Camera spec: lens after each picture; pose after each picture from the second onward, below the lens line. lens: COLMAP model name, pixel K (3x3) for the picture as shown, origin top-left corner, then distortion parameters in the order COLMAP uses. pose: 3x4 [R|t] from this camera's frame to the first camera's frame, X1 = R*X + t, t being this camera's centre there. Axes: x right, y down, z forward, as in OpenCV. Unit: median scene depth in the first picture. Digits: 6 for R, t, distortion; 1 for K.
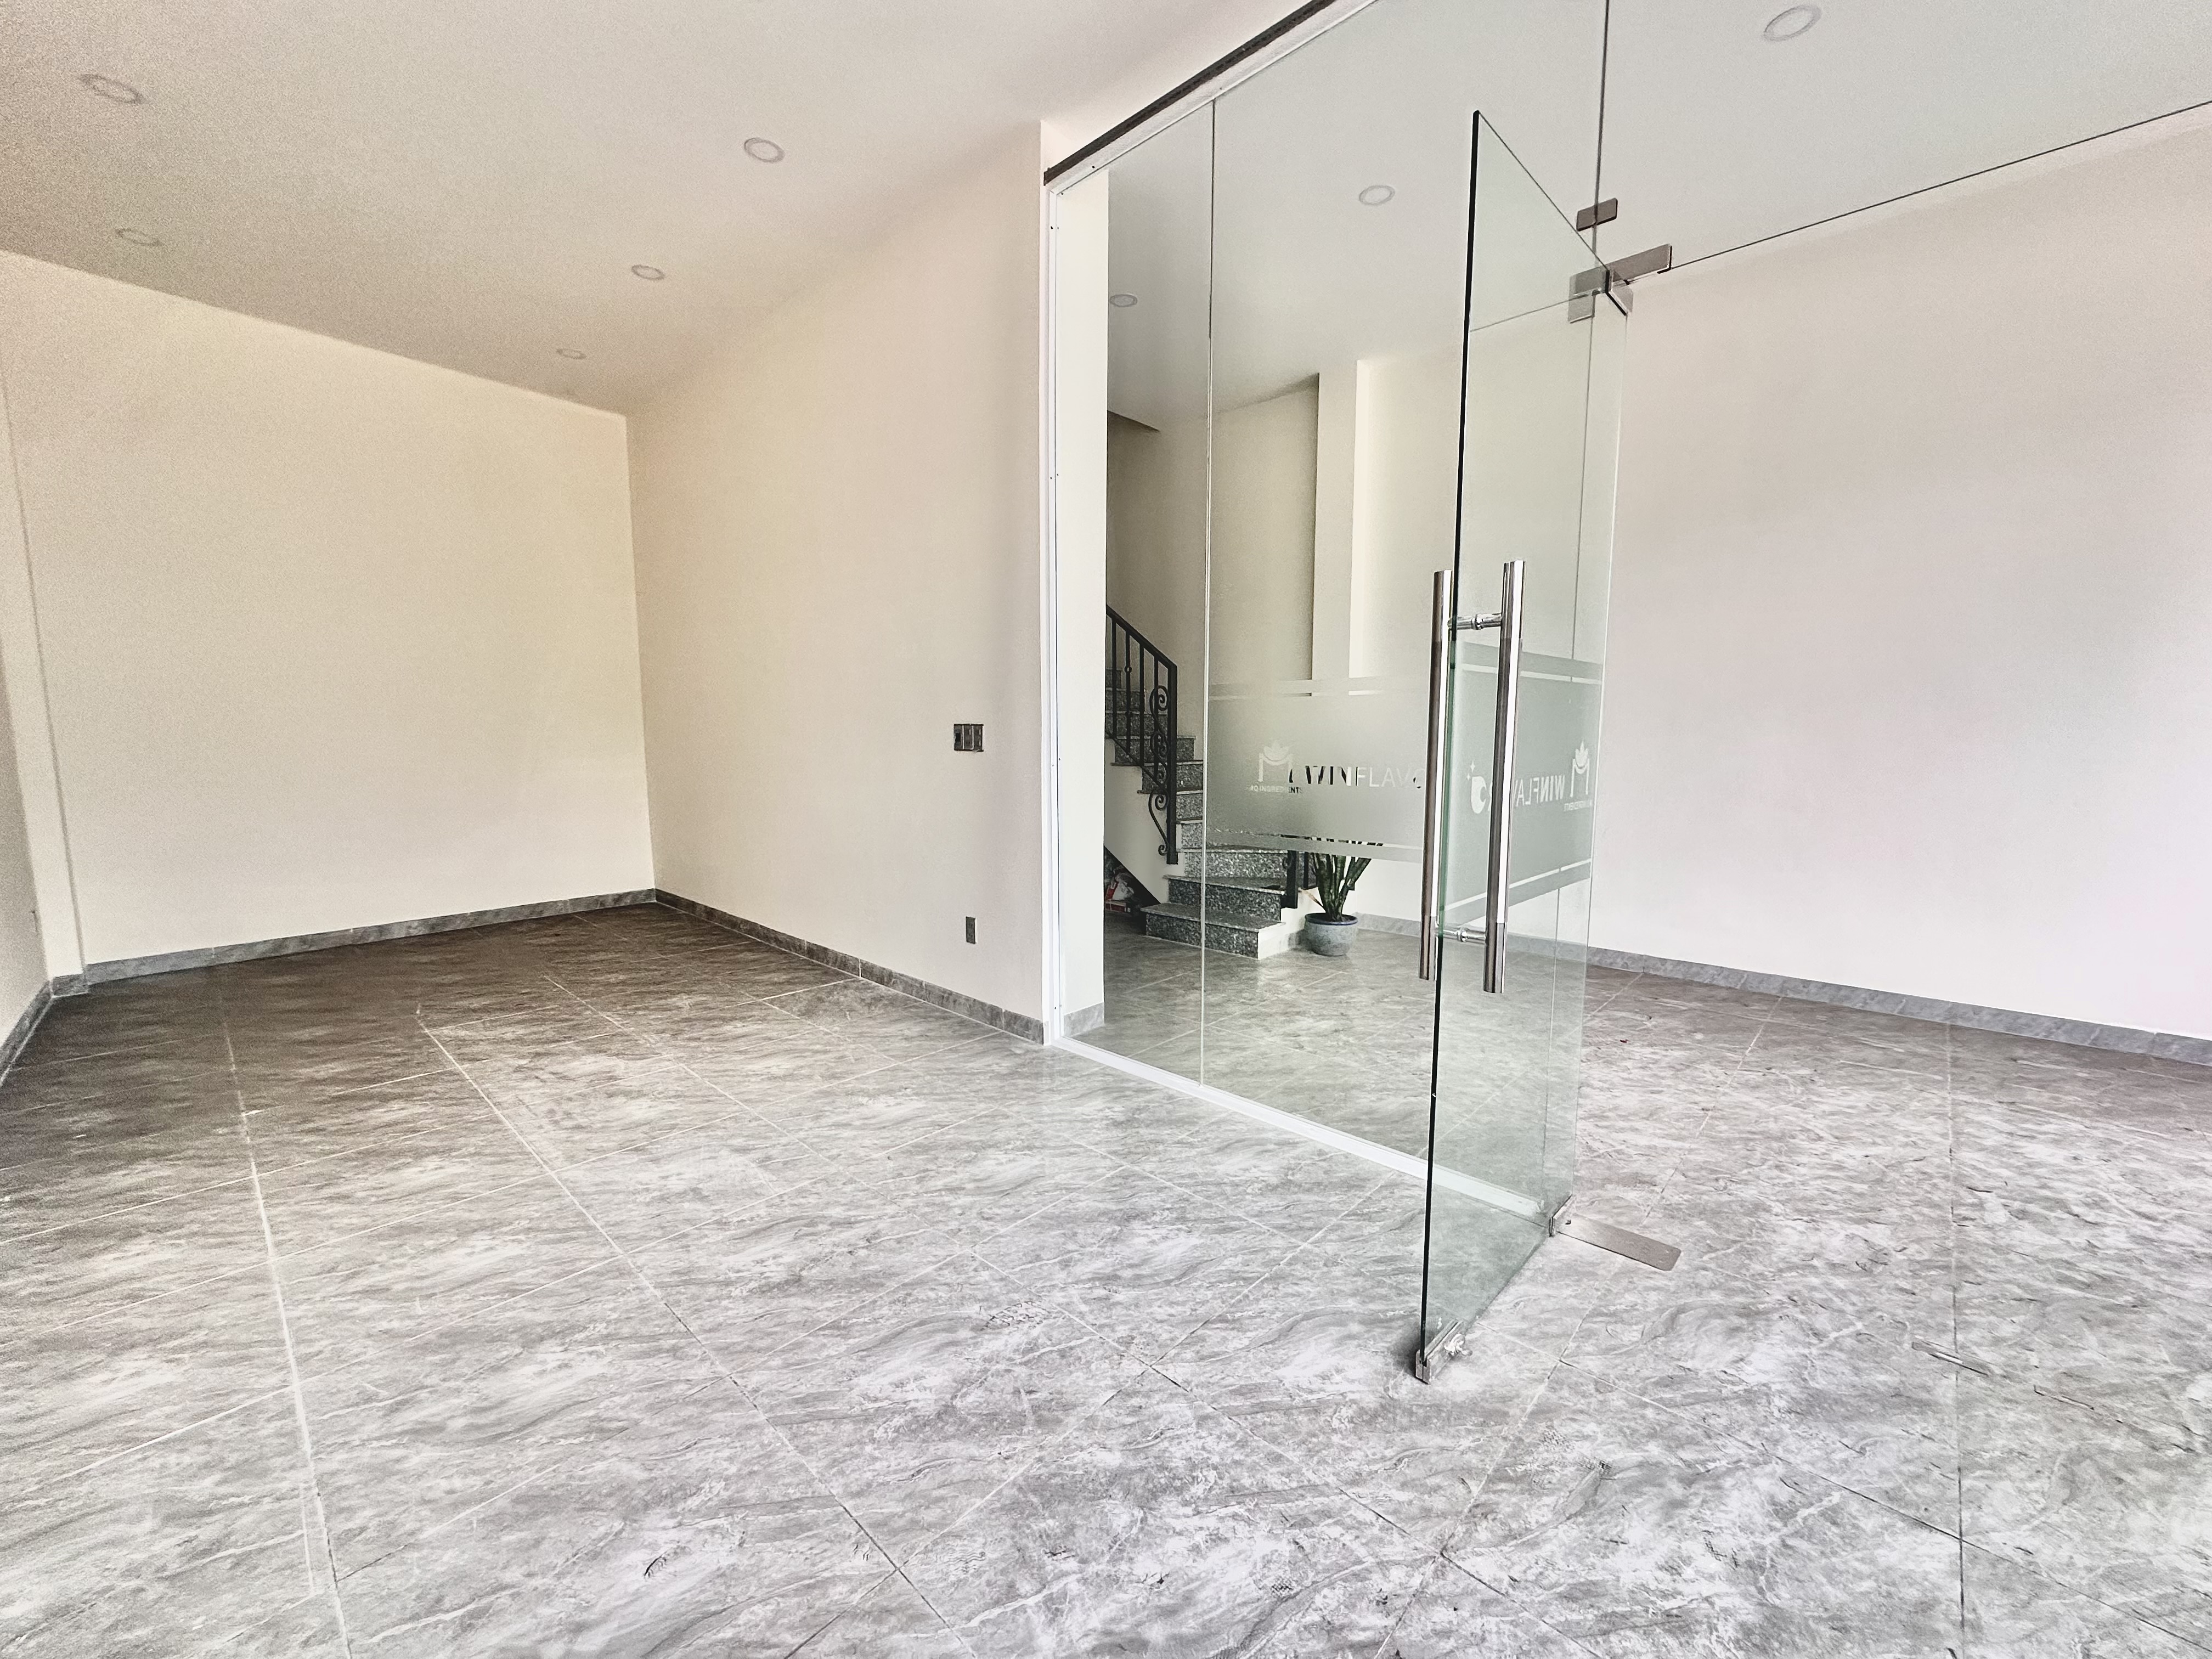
lens RADIAL K [[870.5, 0, 1106.0], [0, 870.5, 829.5], [0, 0, 1]] dist [-0.000522, 0.000048]
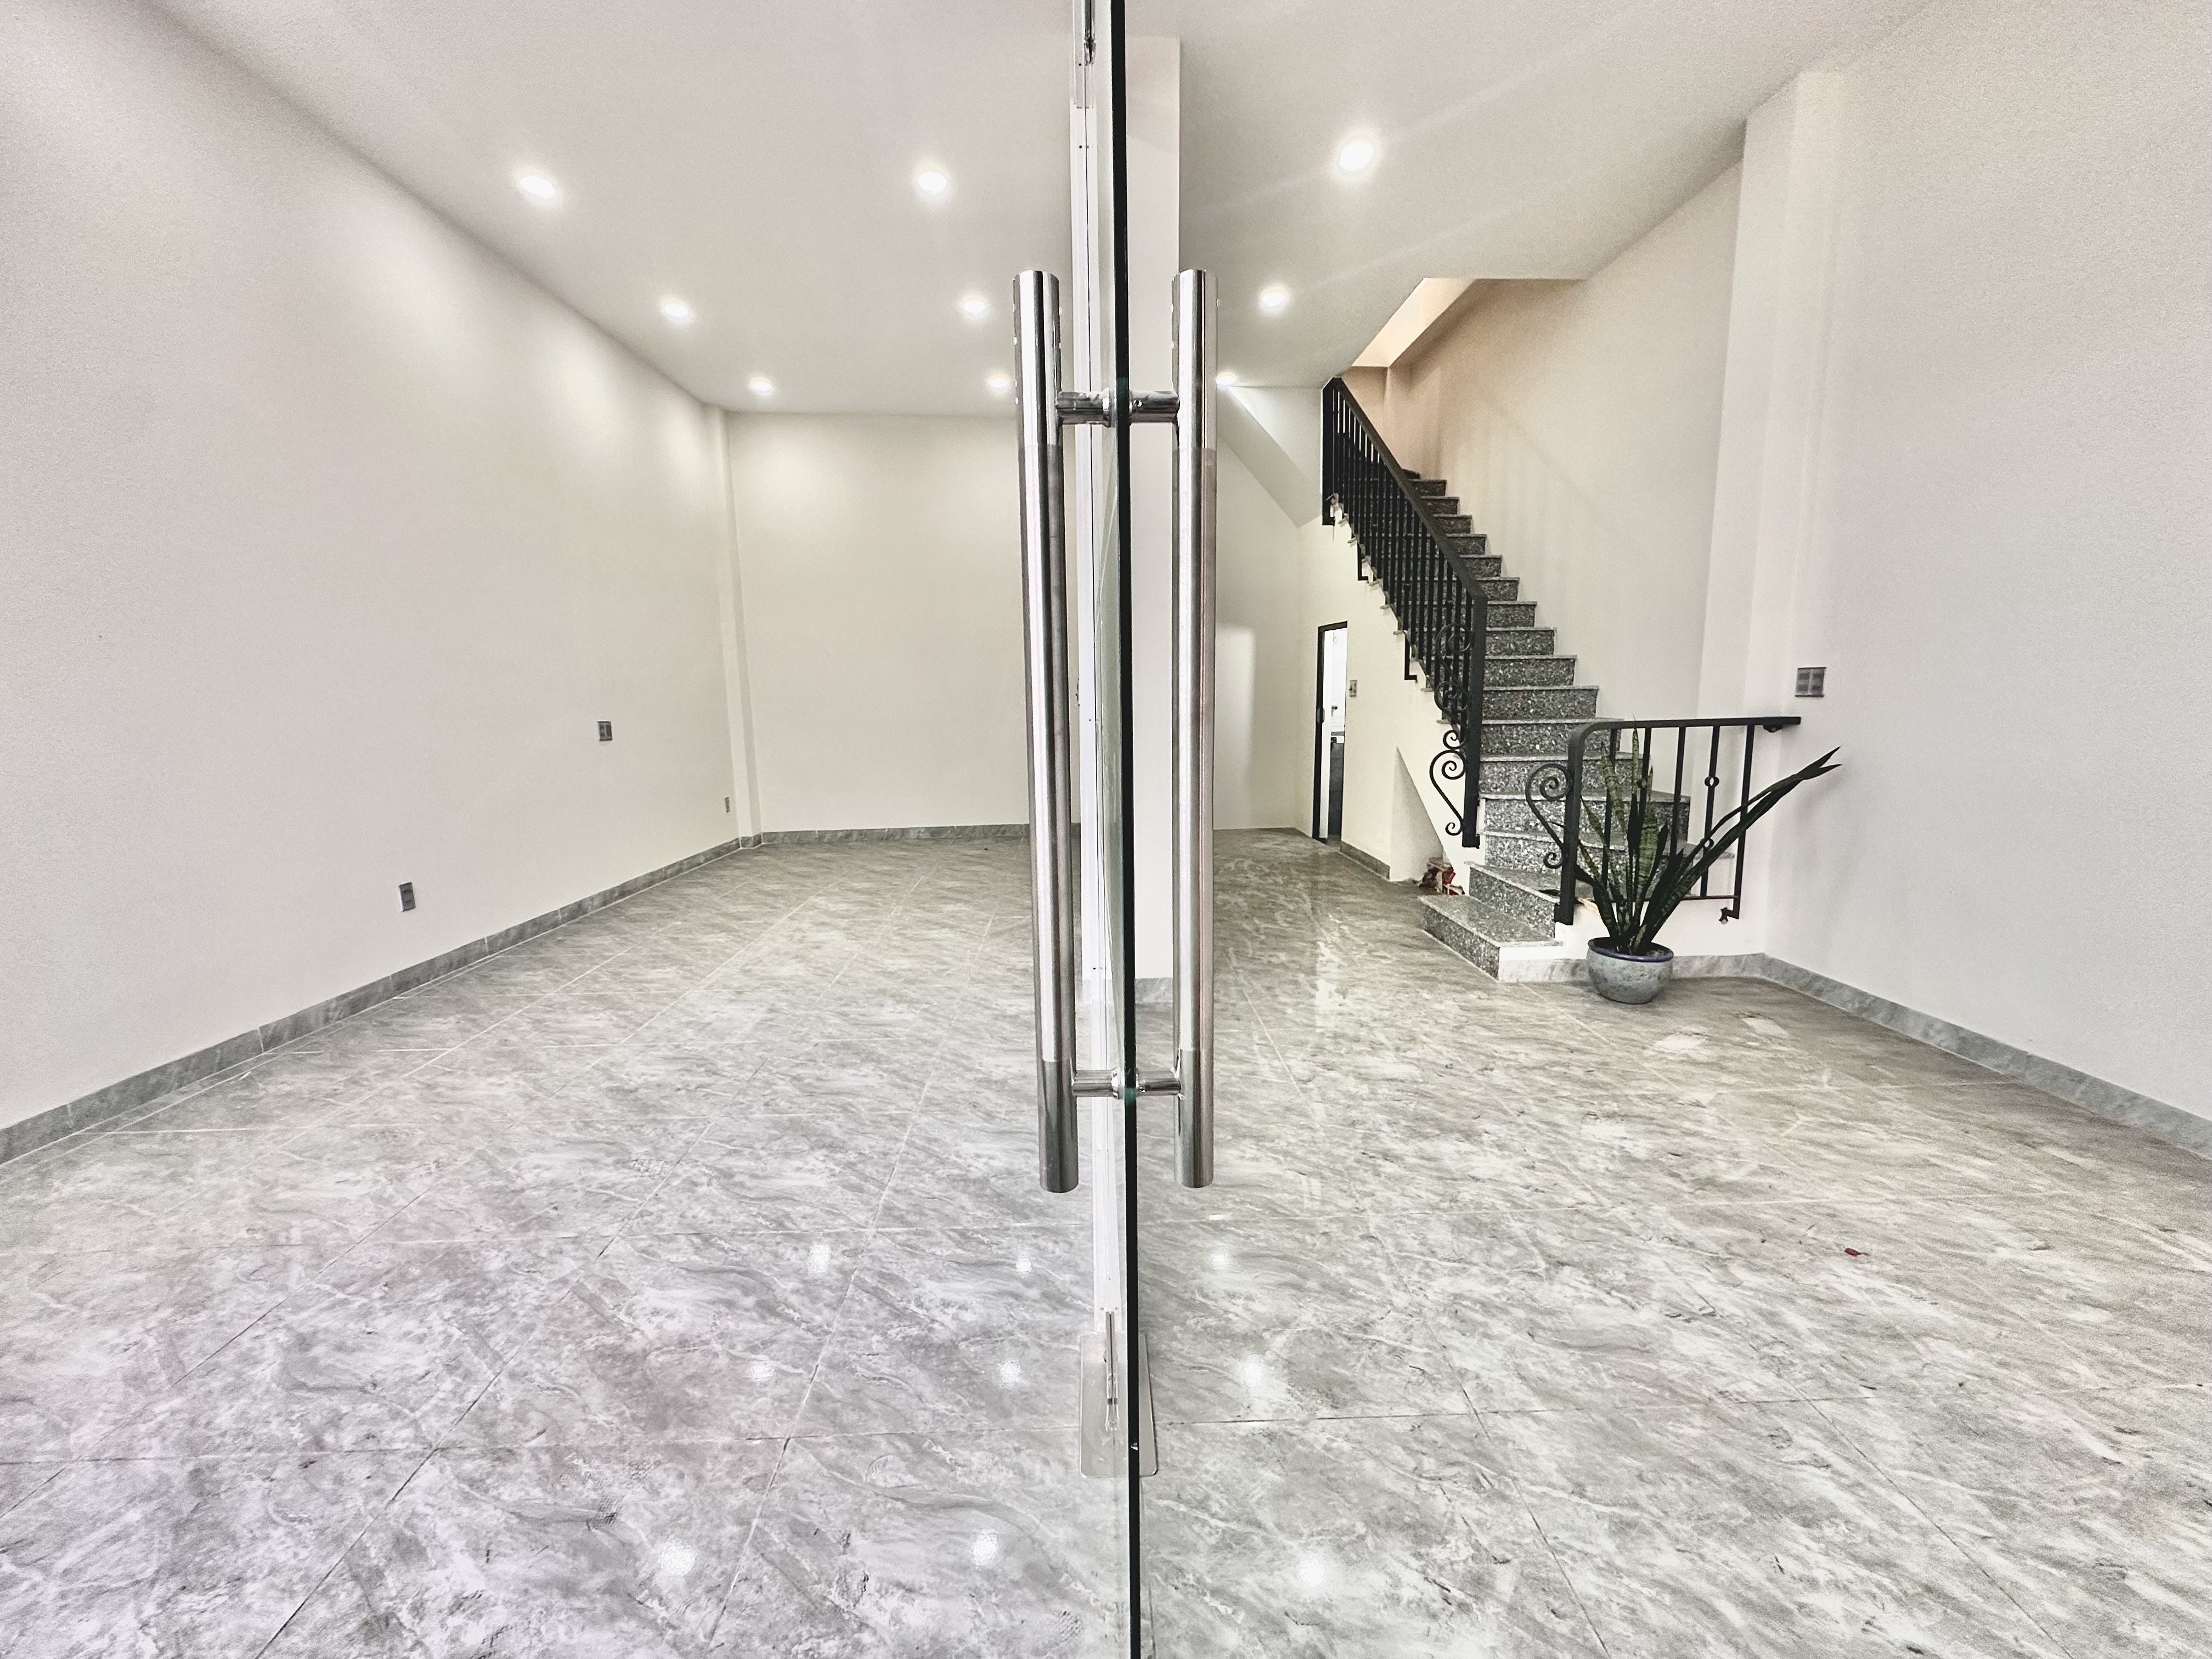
lens RADIAL K [[849.6, 0, 1123.4], [0, 849.6, 889.7], [0, 0, 1]] dist [-0.001710, 0.000783]
pose [[0.715592, 0.145640, -0.683167, 0.878340], [-0.060398, 0.987260, 0.147204, -0.043527], [0.695902, -0.064076, 0.715272, 0.470941]]
